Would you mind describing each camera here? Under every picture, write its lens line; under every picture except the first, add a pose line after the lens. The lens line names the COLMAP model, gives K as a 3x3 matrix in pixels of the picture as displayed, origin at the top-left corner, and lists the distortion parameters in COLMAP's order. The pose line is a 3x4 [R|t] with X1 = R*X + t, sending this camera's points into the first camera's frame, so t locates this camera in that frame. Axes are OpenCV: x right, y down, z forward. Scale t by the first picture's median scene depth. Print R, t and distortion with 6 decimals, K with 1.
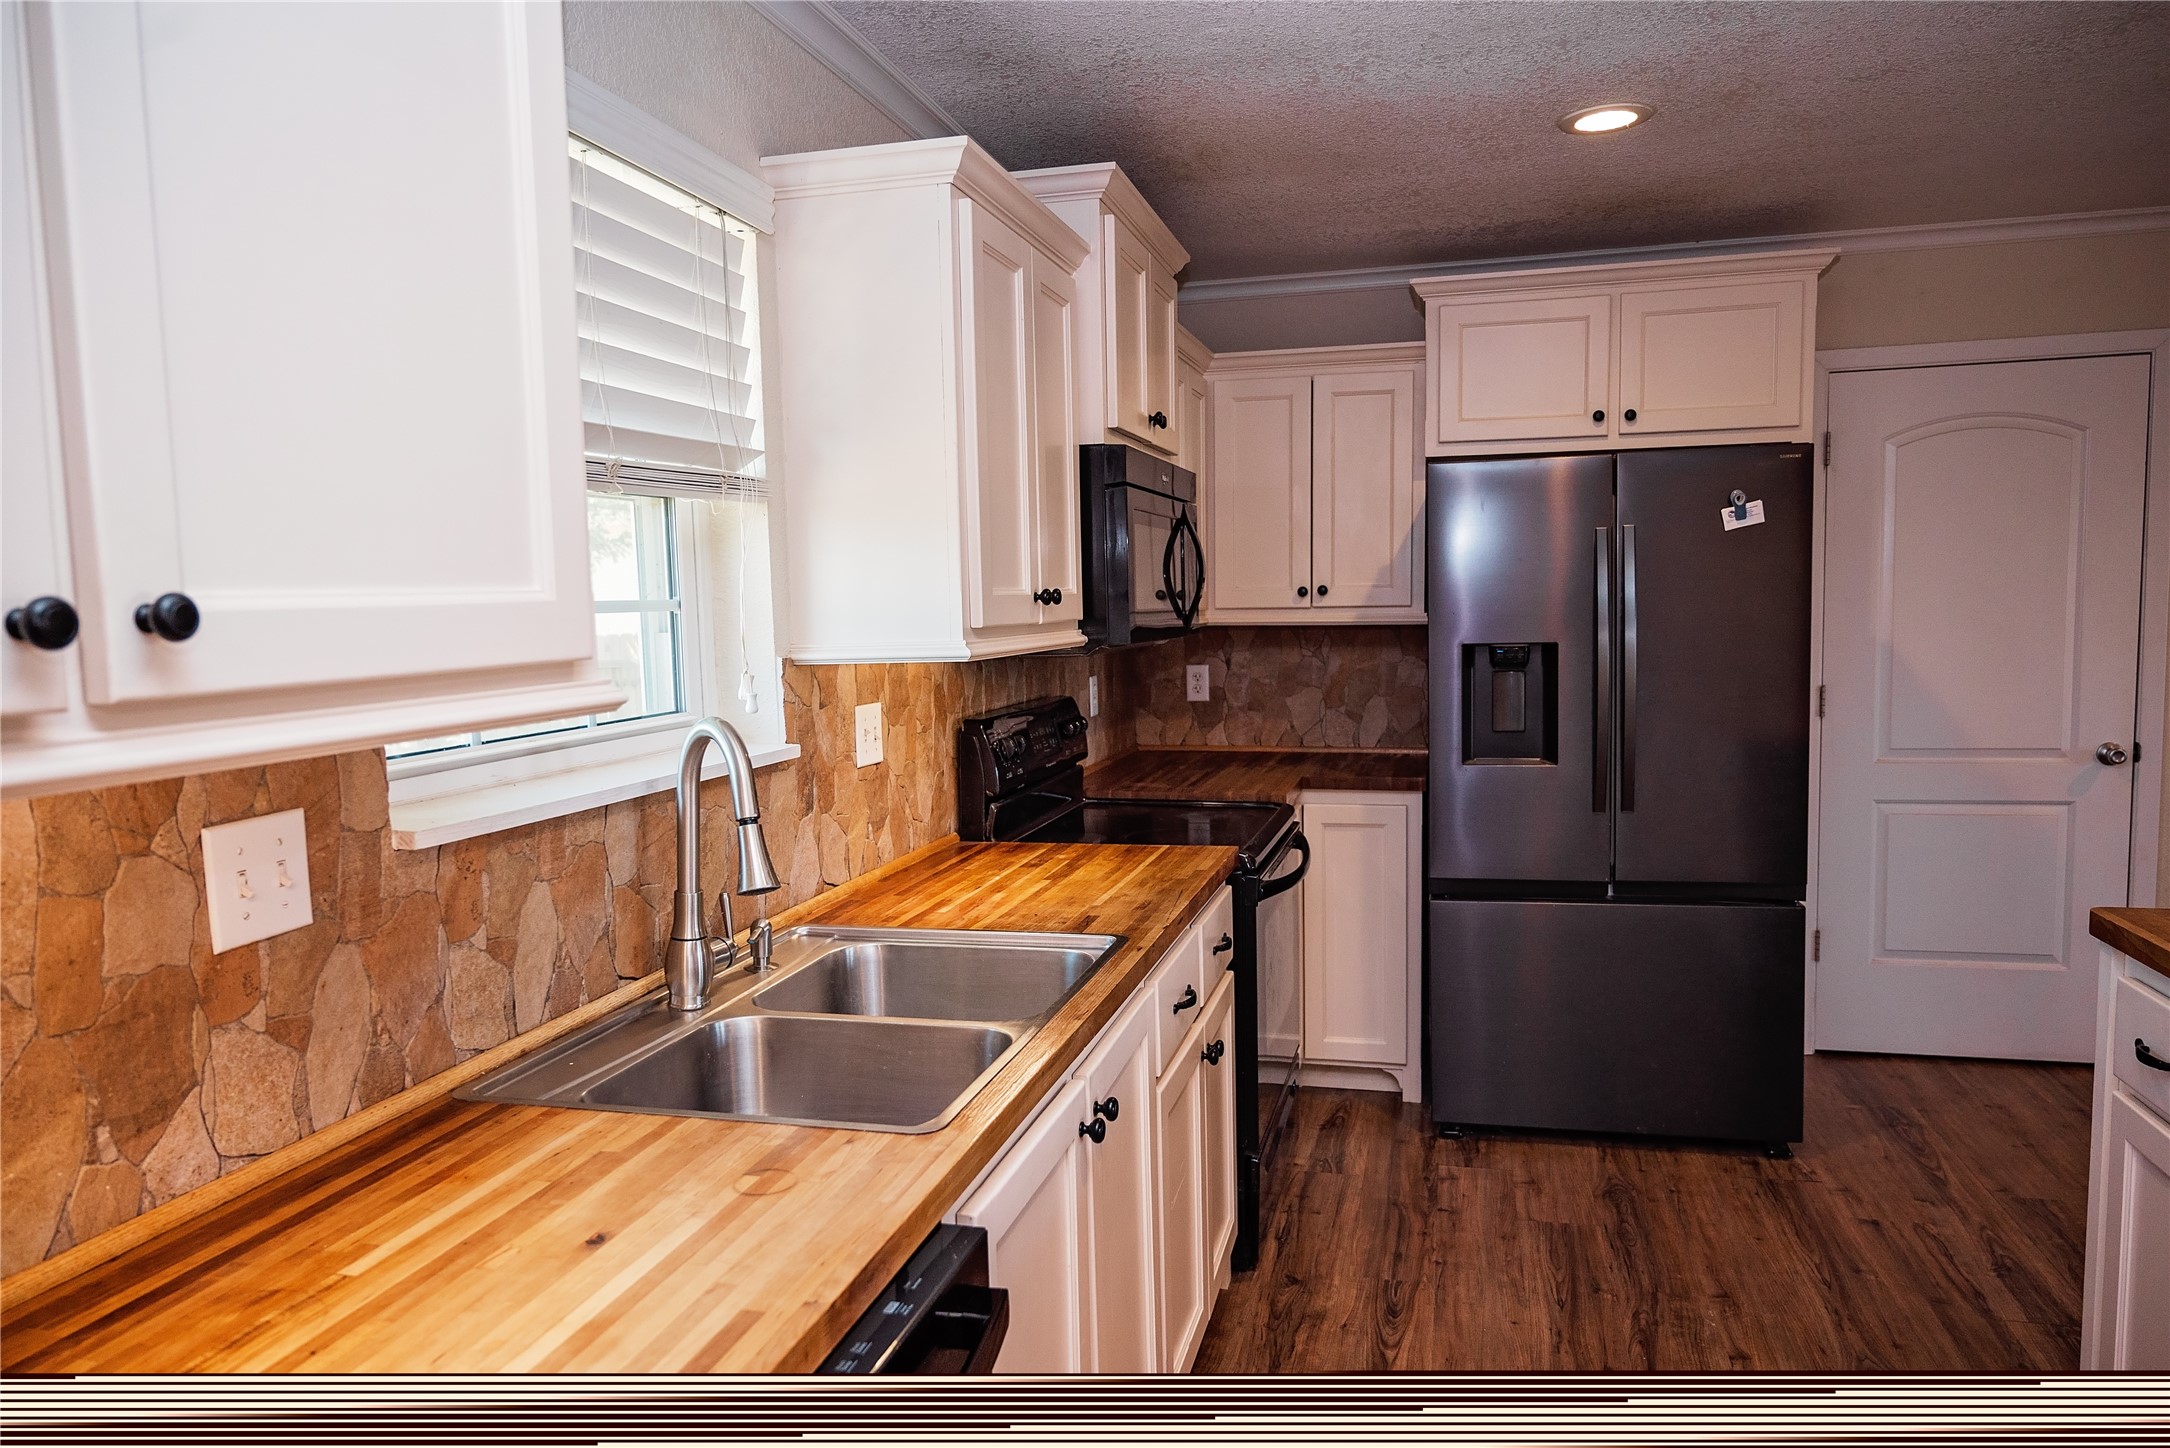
lens RADIAL K [[1452.1, 0, 1090.8], [0, 1452.1, 727.8], [0, 0, 1]] dist [-0.003531, 0.000302]
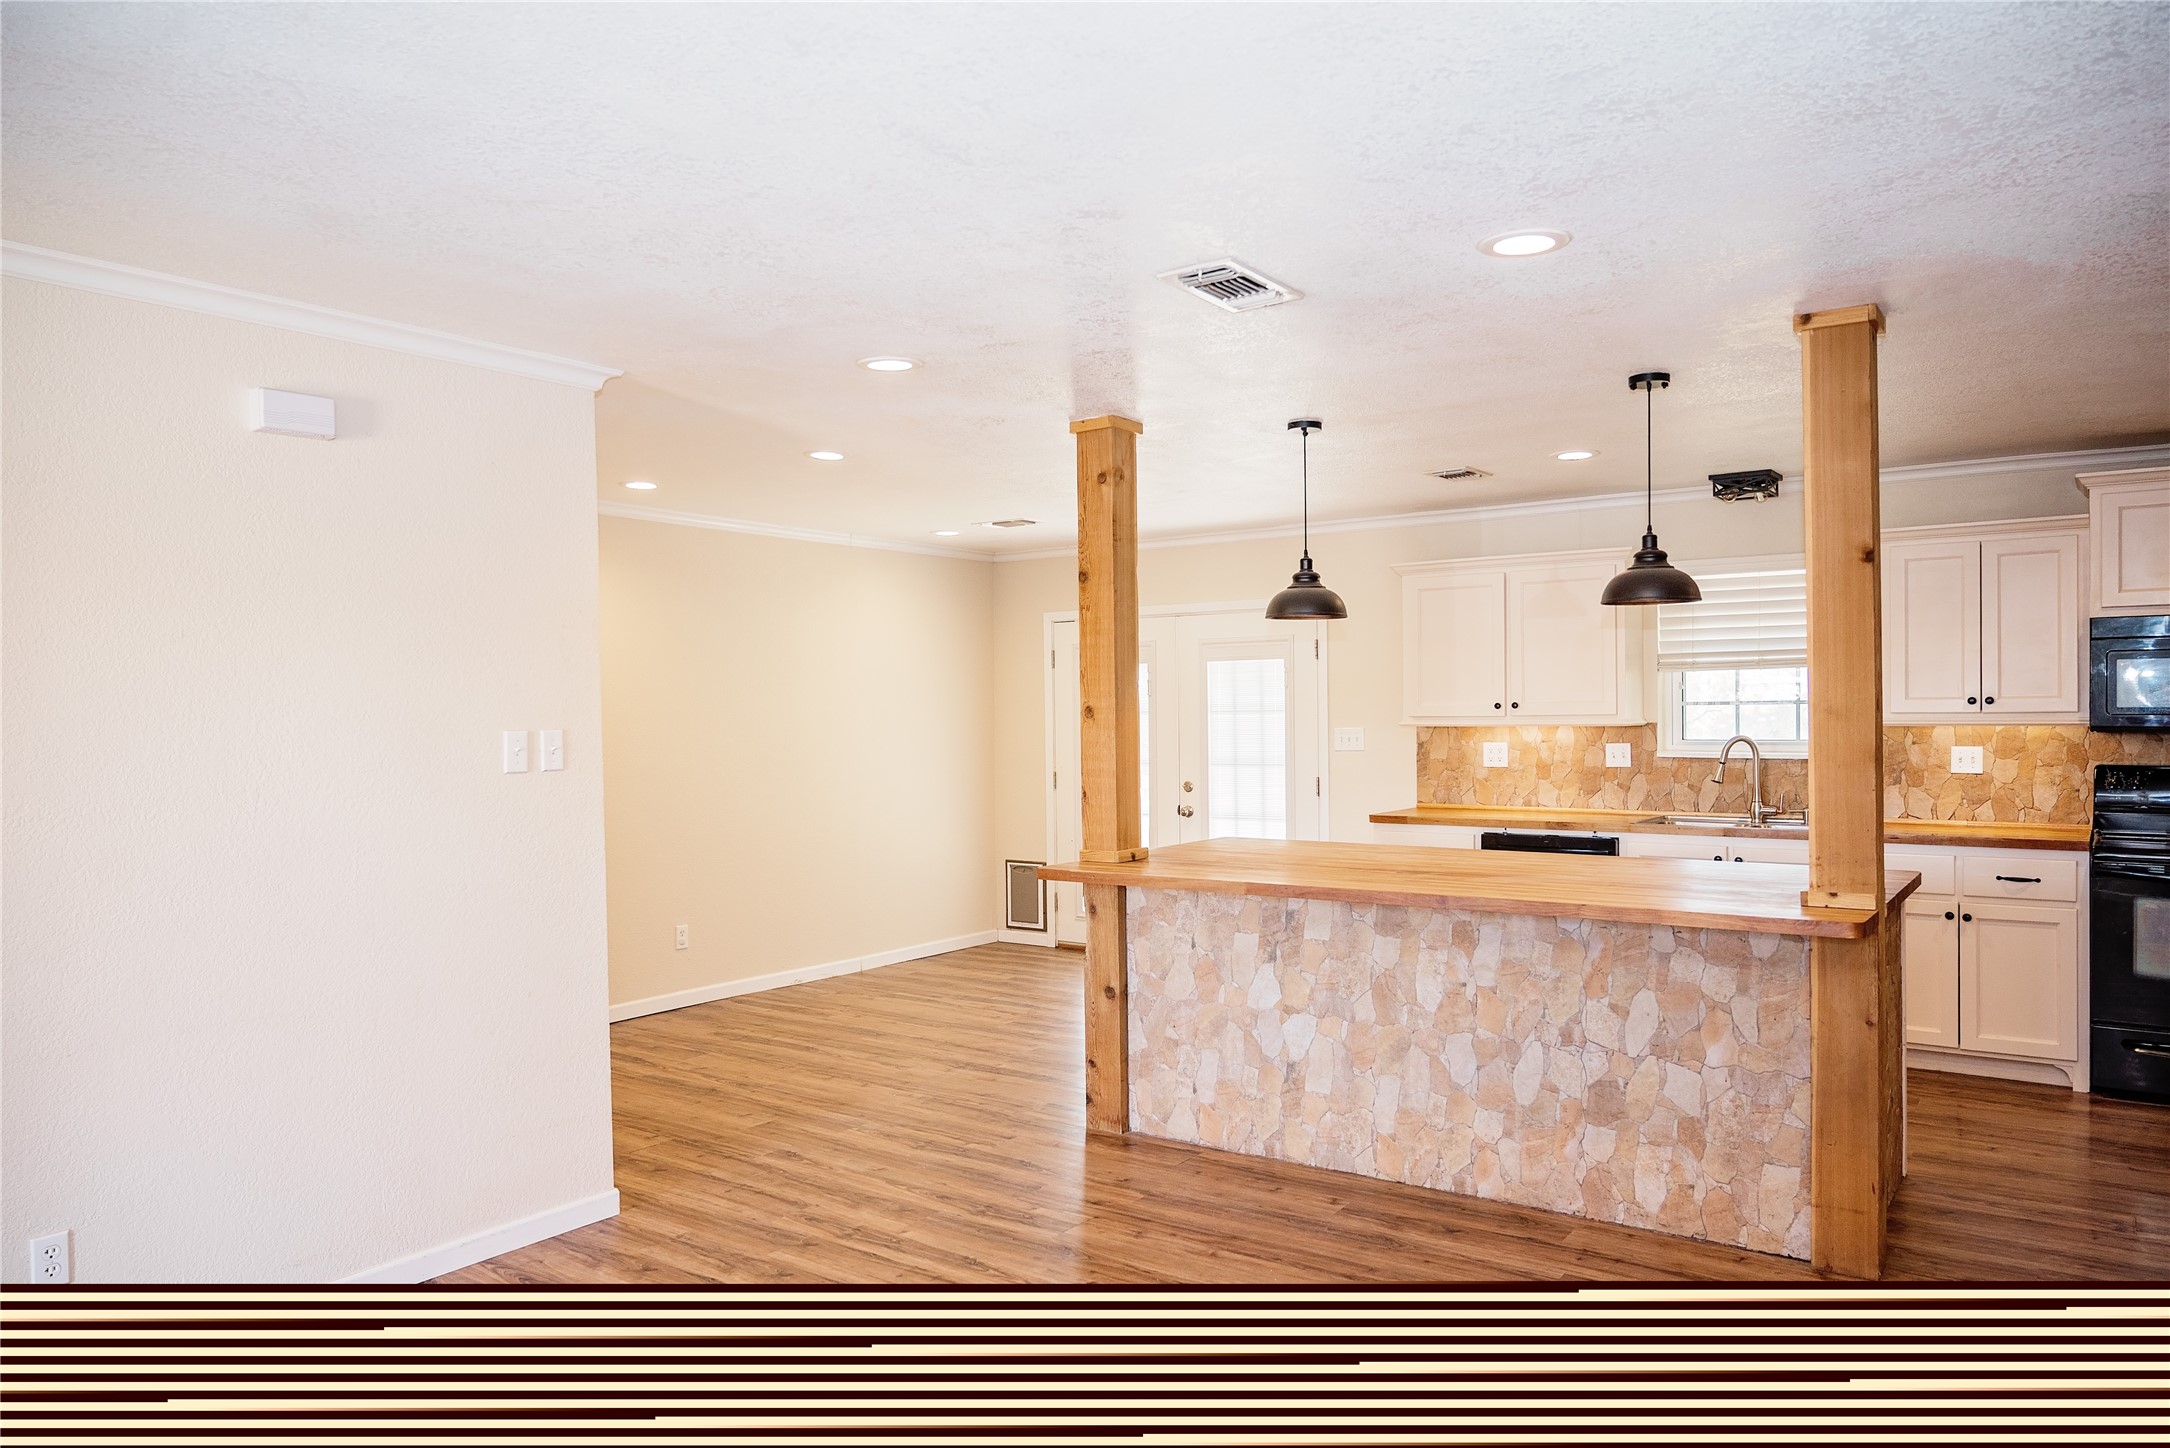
lens RADIAL K [[1452.1, 0, 1080.7], [0, 1452.1, 726.7], [0, 0, 1]] dist [-0.003531, 0.000302]
pose [[-0.360490, 0.039890, -0.931910, 2.697473], [-0.064989, 0.995583, 0.067755, -0.121182], [0.930496, 0.084989, -0.356306, 0.580472]]
